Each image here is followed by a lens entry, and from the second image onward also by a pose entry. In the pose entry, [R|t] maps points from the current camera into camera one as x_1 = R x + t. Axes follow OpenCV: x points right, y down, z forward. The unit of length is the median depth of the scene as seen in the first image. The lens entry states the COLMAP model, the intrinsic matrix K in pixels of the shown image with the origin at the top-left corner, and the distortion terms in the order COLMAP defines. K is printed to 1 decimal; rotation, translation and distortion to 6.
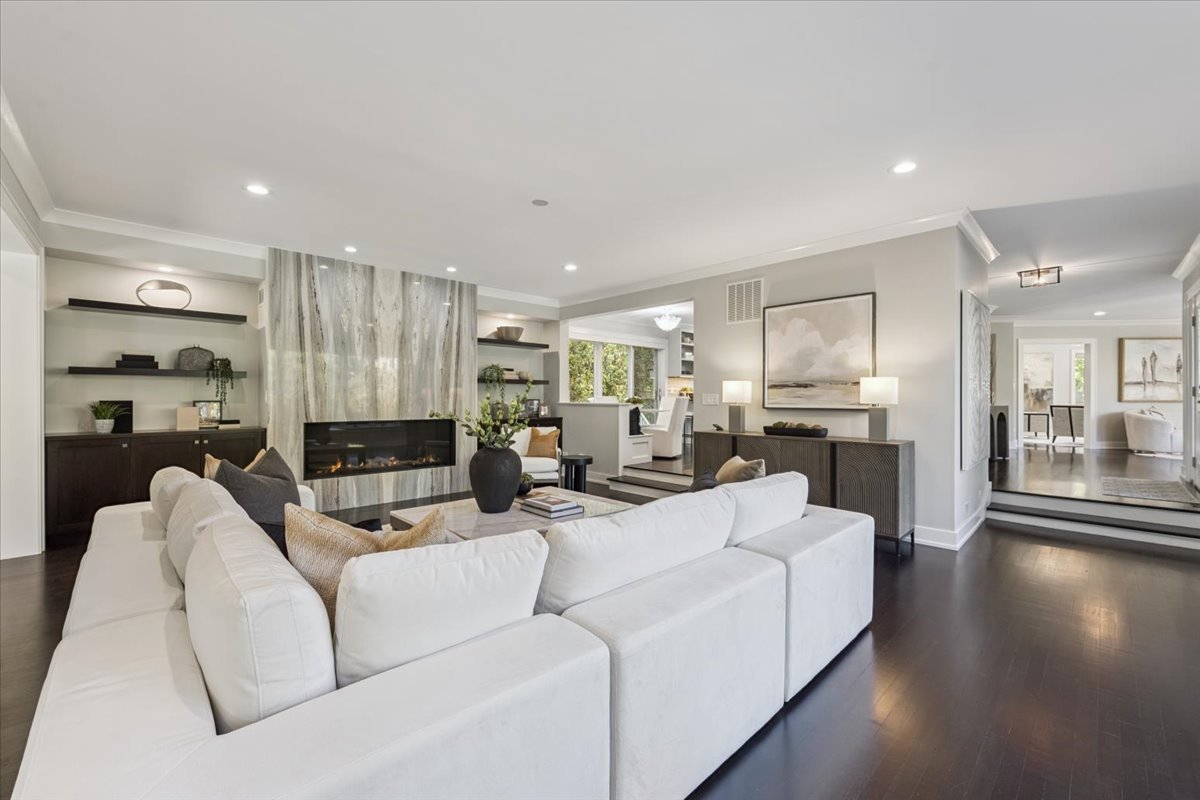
lens RADIAL K [[487.4, 0, 601.0], [0, 487.4, 394.6], [0, 0, 1]] dist [-0.001062, 0.000073]
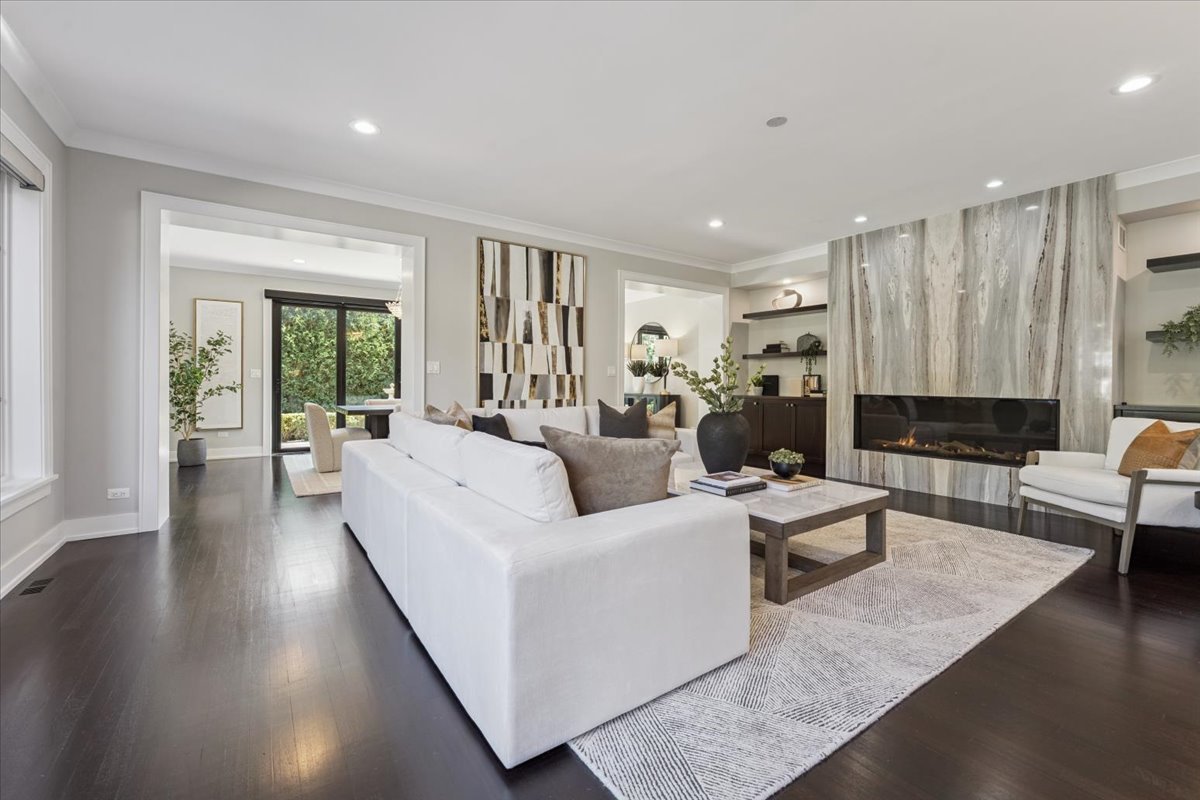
lens RADIAL K [[494.5, 0, 594.9], [0, 494.5, 387.3], [0, 0, 1]] dist [-0.002293, -0.000095]
pose [[-0.151436, 0.004803, -0.988455, 0.499377], [-0.000190, 0.999988, 0.004888, 0.033935], [0.988467, 0.000928, -0.151433, 0.553573]]
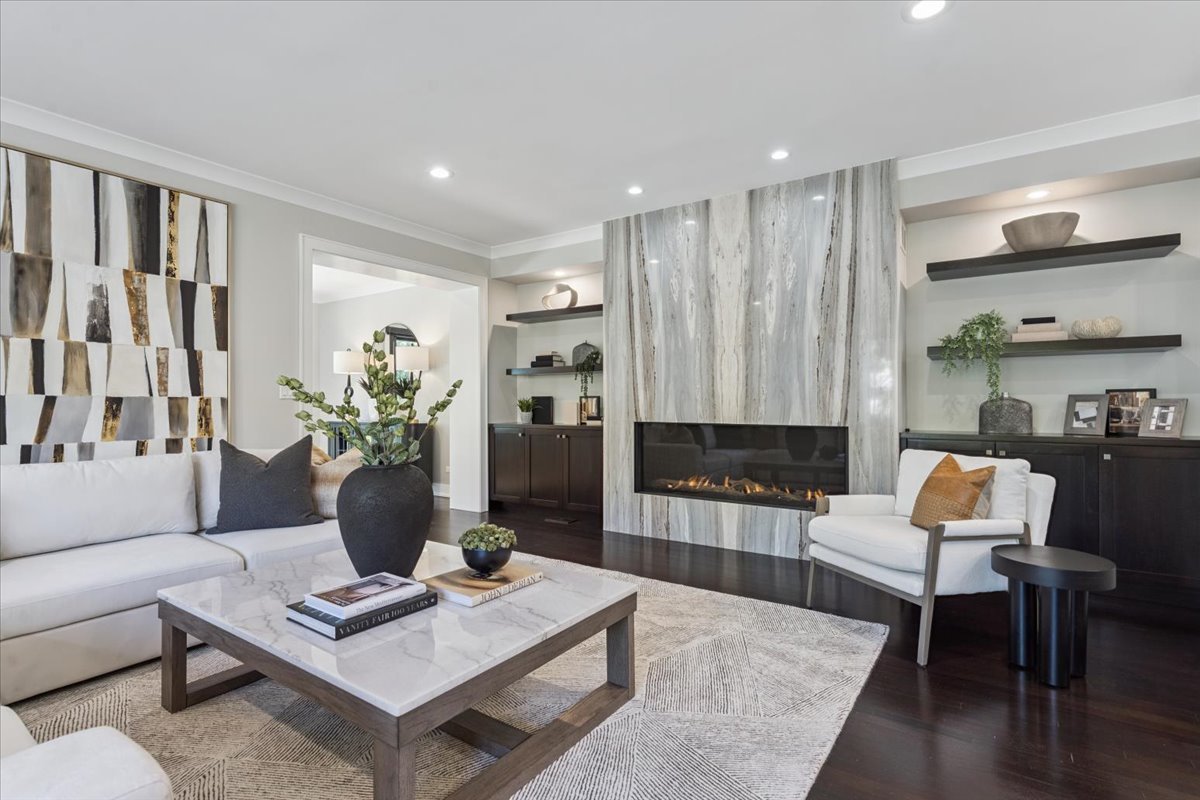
lens RADIAL K [[581.0, 0, 590.5], [0, 581.0, 403.1], [0, 0, 1]] dist [-0.001215, -0.000172]
pose [[0.192721, -0.005312, -0.981239, 0.307092], [0.006797, 0.999969, -0.004079, 0.027207], [0.981230, -0.005883, 0.192751, 0.678751]]
